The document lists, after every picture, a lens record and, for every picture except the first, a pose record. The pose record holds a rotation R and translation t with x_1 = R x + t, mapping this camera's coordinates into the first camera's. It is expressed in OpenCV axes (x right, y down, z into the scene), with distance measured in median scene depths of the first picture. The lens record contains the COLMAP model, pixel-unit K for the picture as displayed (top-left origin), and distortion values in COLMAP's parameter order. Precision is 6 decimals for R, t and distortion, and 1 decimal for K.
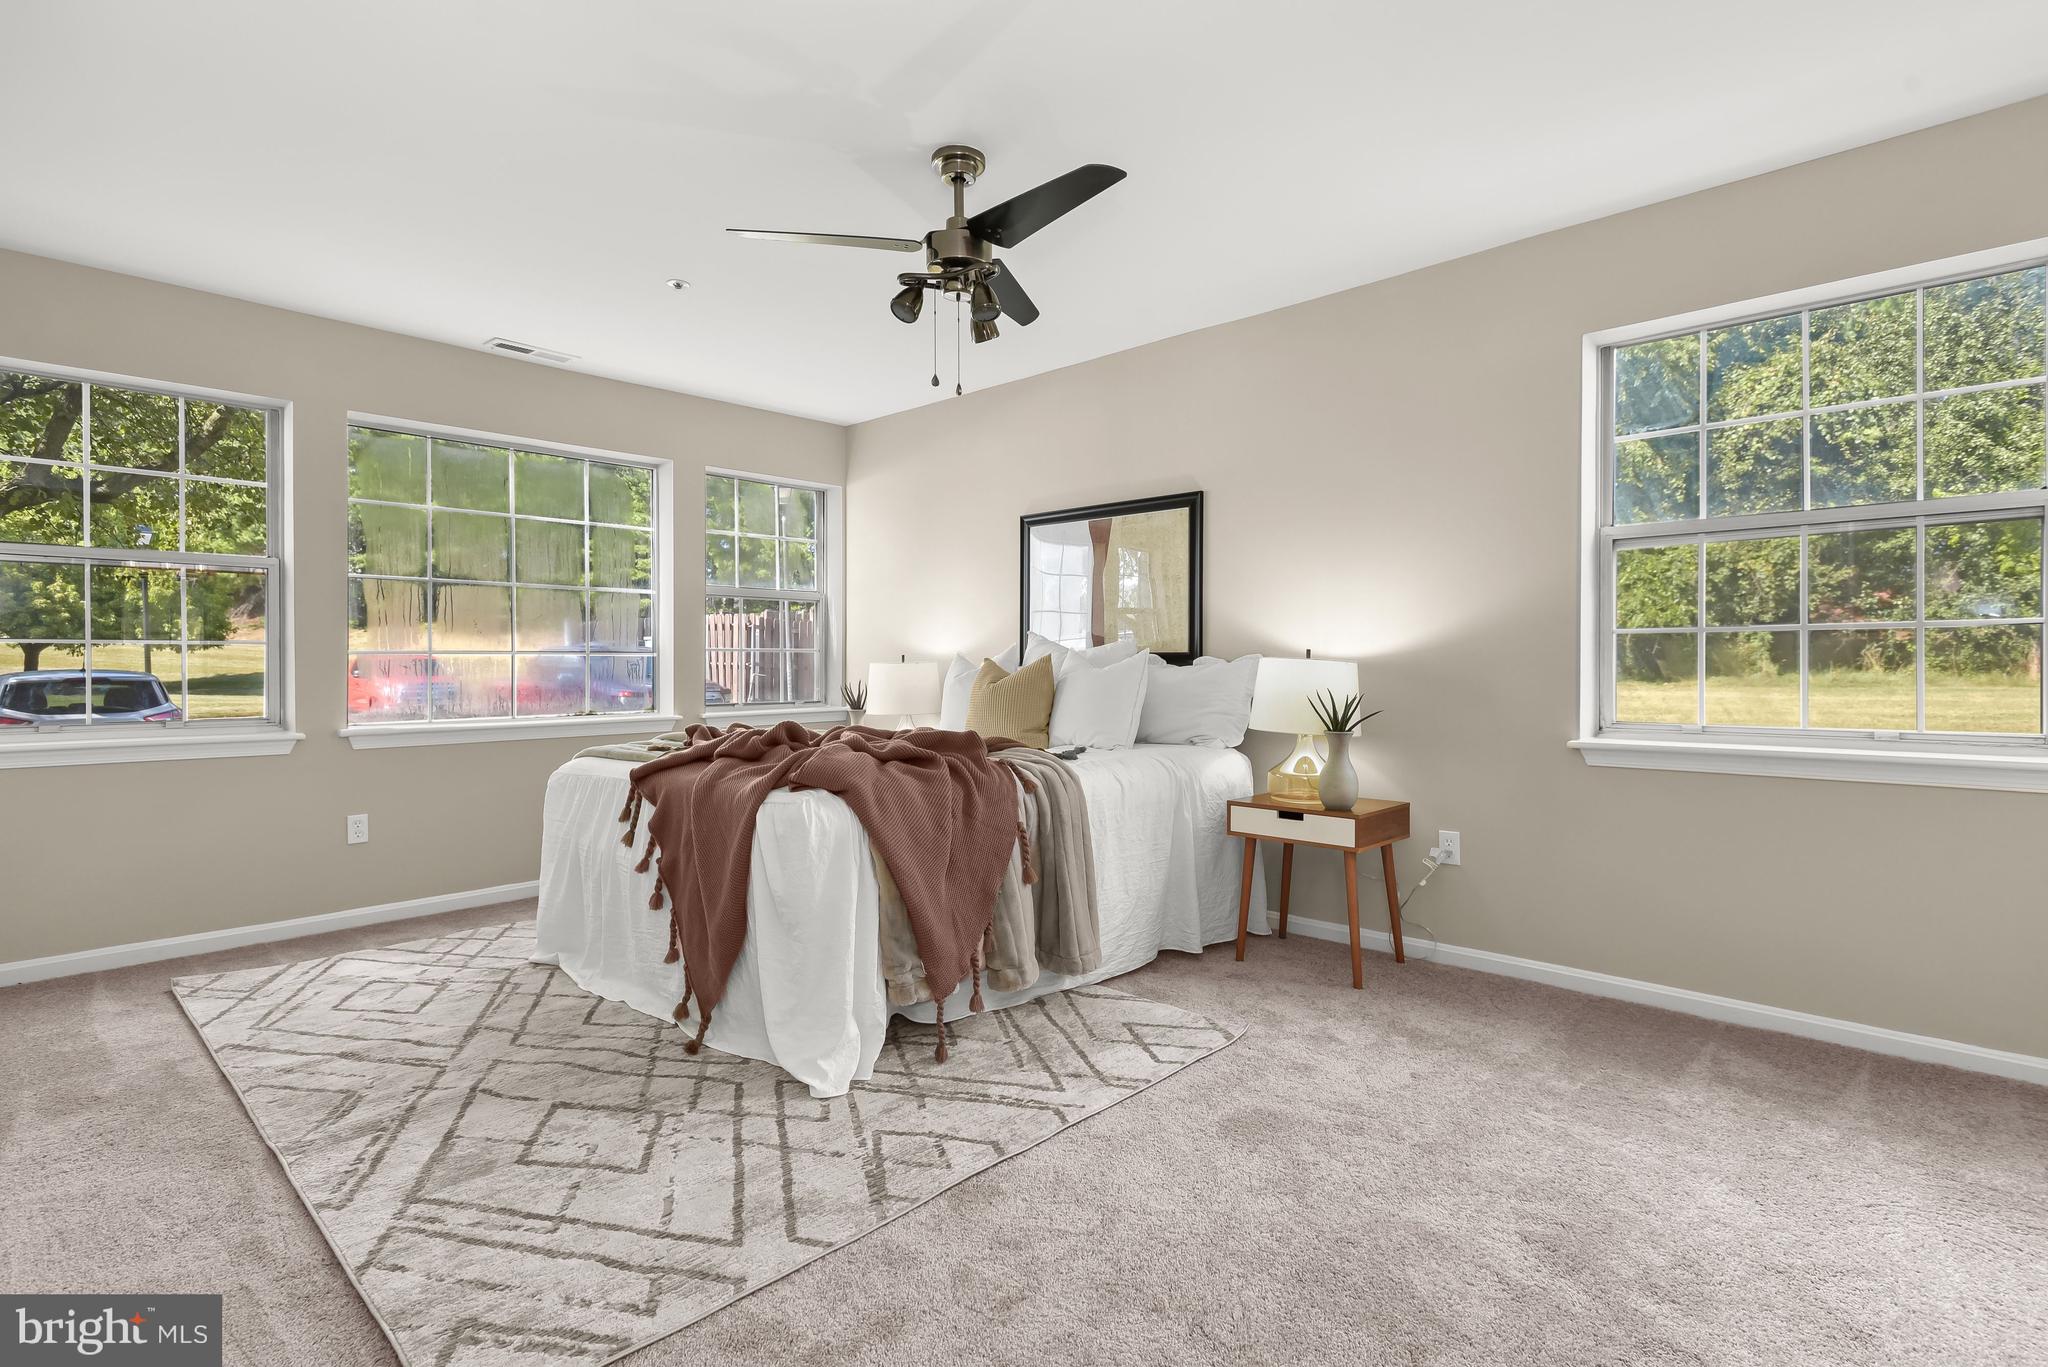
lens RADIAL K [[997.4, 0, 1053.1], [0, 997.4, 669.6], [0, 0, 1]] dist [0.001984, -0.000363]
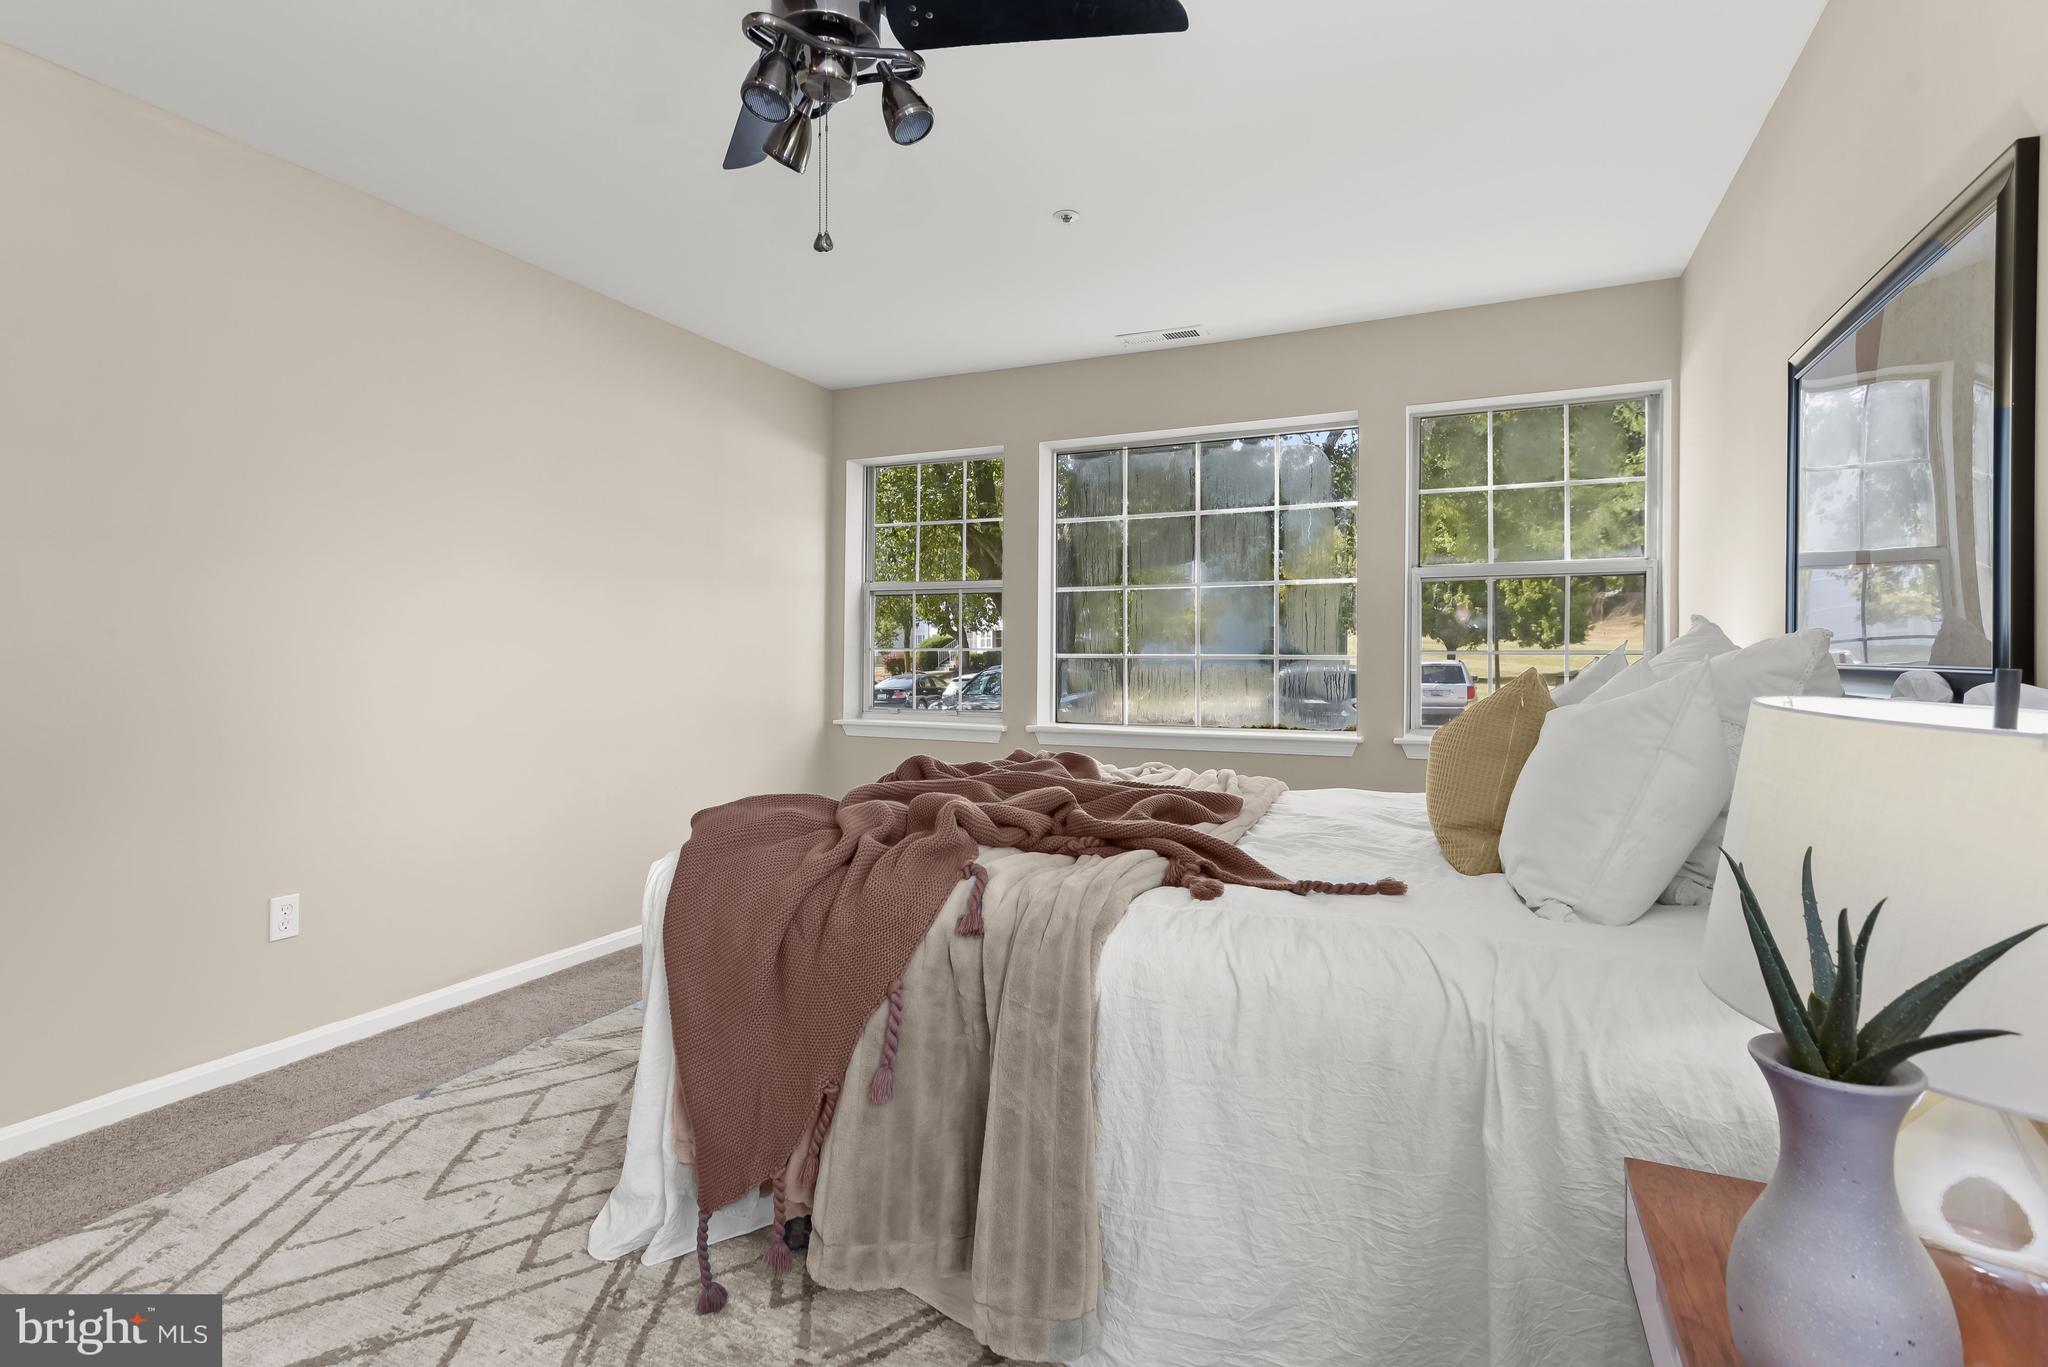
lens RADIAL K [[1017.8, 0, 1052.7], [0, 1017.8, 648.6], [0, 0, 1]] dist [0.002019, 0.000176]
pose [[0.313434, 0.001959, -0.949608, 0.488529], [-0.017362, 0.999843, -0.003668, -0.027831], [0.949451, 0.017637, 0.313418, 0.844758]]
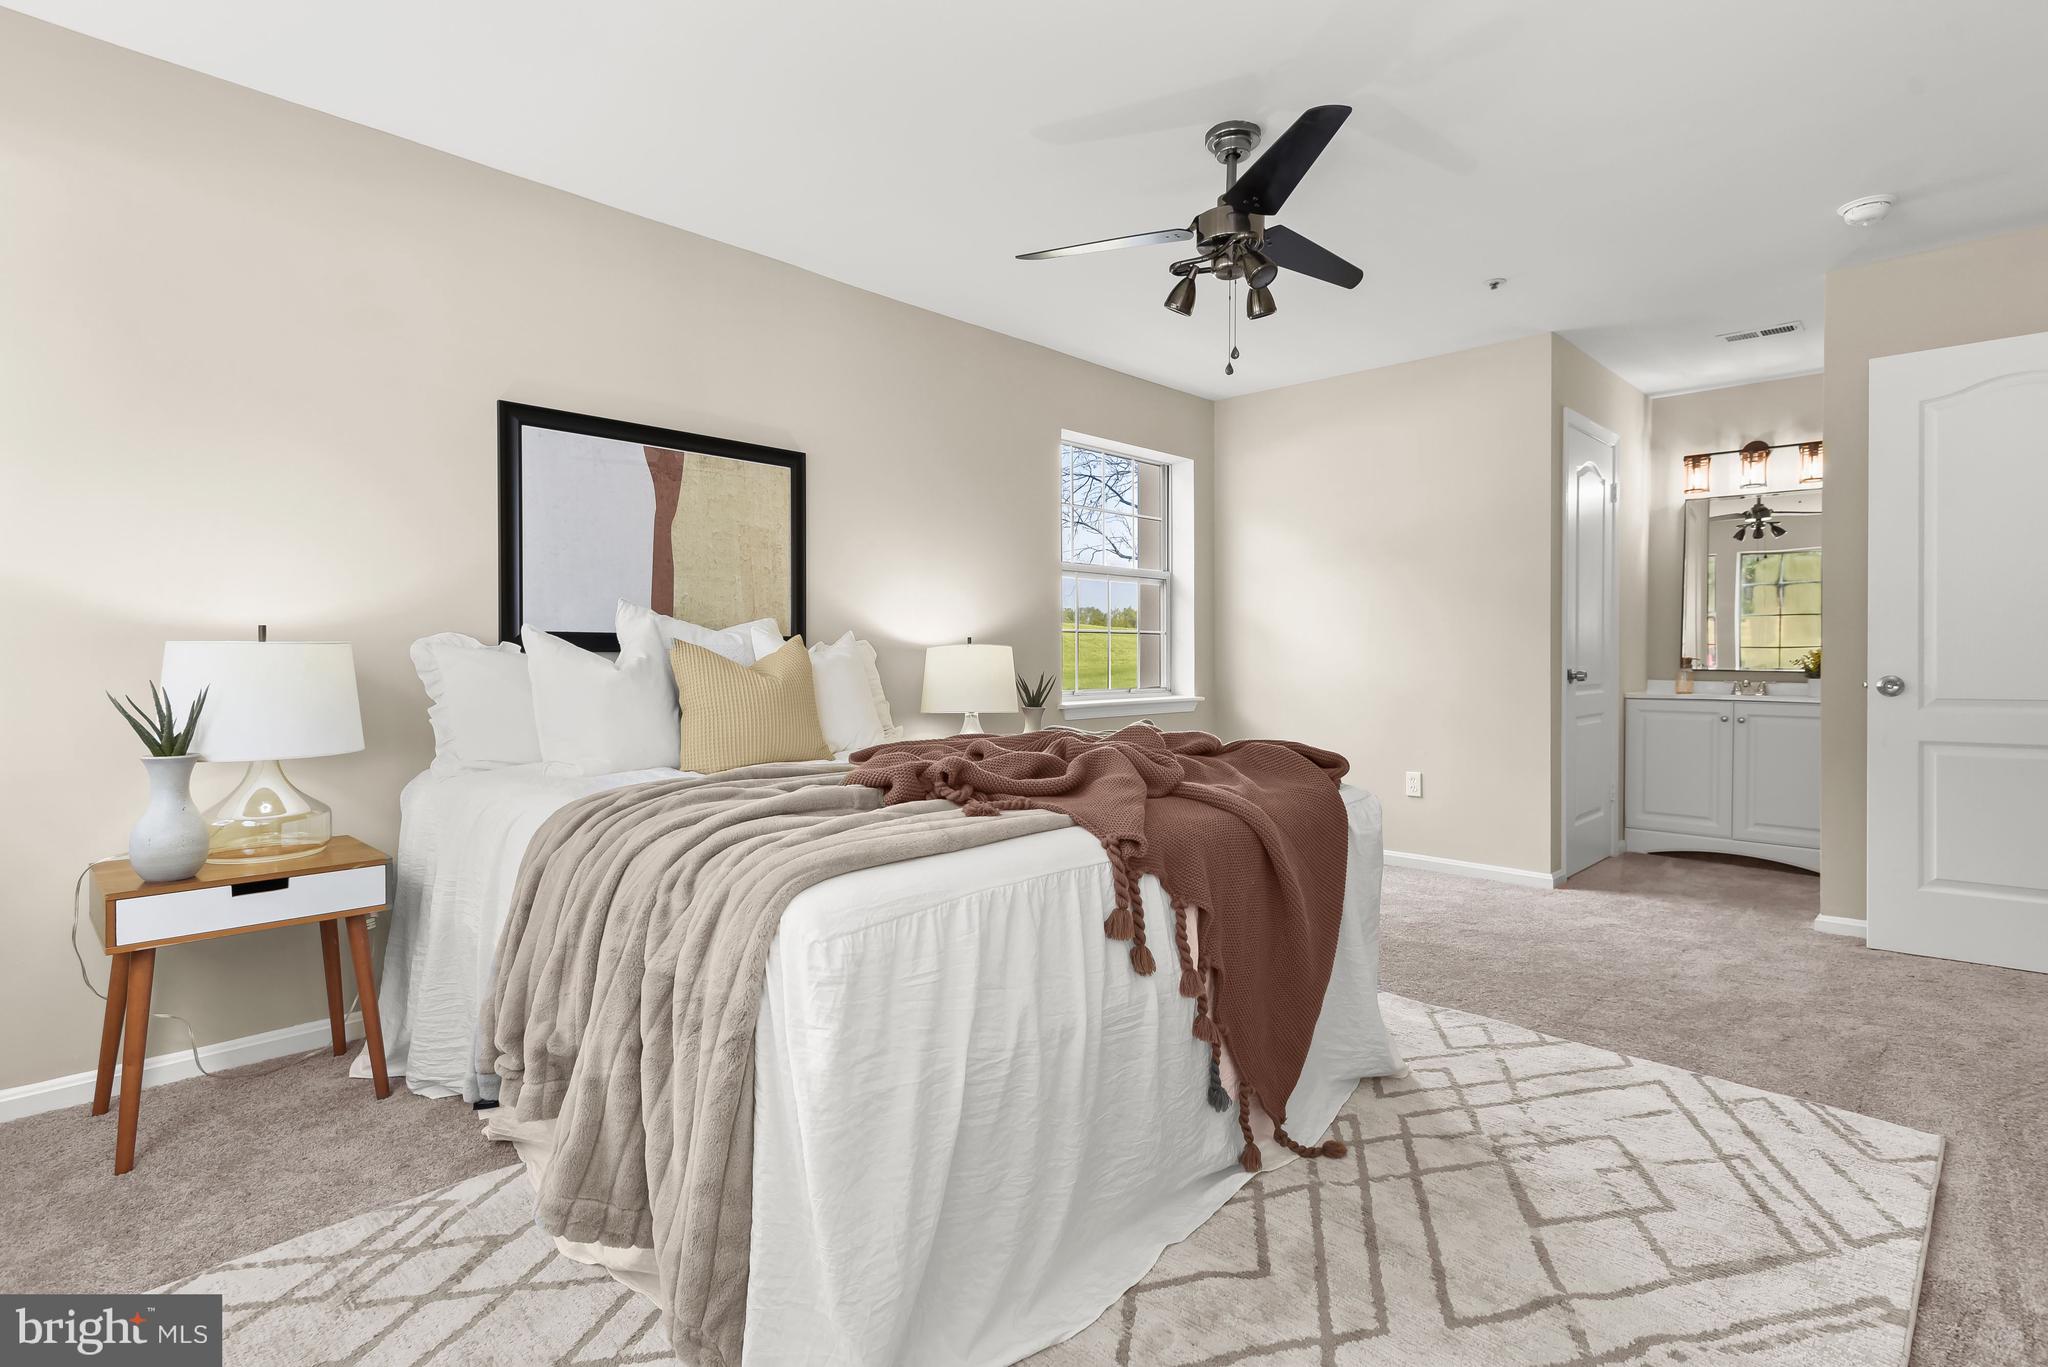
lens RADIAL K [[997.4, 0, 1053.1], [0, 997.4, 669.6], [0, 0, 1]] dist [0.001984, -0.000363]
pose [[0.023170, -0.009791, 0.999684, -0.963097], [0.015780, 0.999831, 0.009427, 0.005918], [-0.999607, 0.015556, 0.023321, 1.031775]]
